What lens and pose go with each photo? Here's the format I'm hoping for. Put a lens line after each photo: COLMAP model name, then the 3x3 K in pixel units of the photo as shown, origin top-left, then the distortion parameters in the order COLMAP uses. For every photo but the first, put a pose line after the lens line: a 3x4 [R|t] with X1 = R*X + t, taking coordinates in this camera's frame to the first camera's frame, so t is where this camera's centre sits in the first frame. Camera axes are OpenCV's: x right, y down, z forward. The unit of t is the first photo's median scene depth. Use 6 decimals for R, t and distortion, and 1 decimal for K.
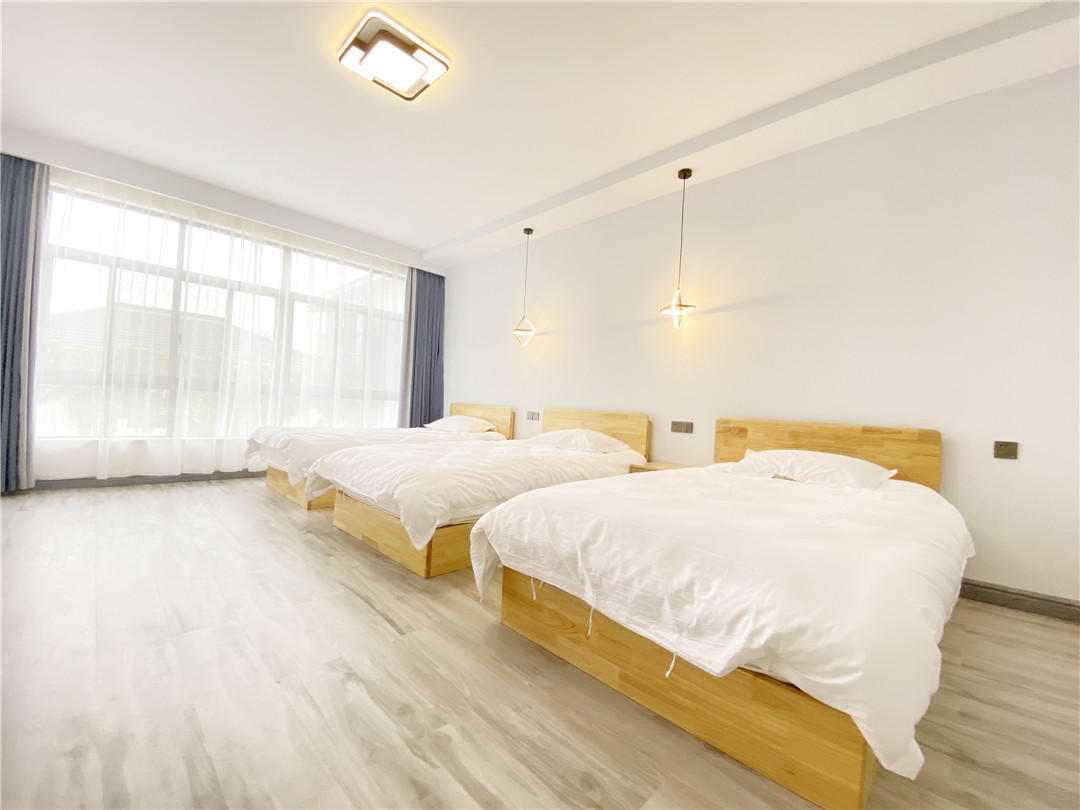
lens RADIAL K [[439.7, 0, 538.0], [0, 439.7, 413.4], [0, 0, 1]] dist [0.000061, -0.001713]
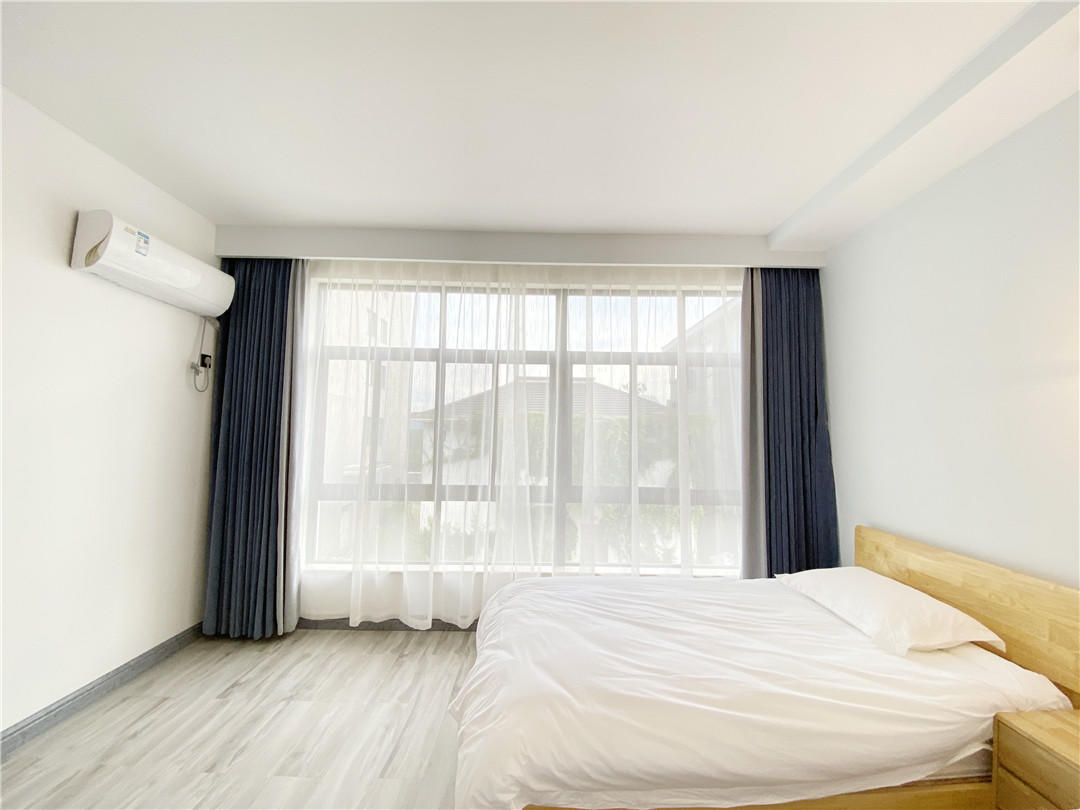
lens RADIAL K [[439.7, 0, 547.4], [0, 439.7, 413.7], [0, 0, 1]] dist [0.000061, -0.001713]
pose [[0.722394, -0.085323, -0.686197, -0.125962], [0.012587, 0.993816, -0.110322, -0.110006], [0.691367, 0.071058, 0.719001, 0.513398]]
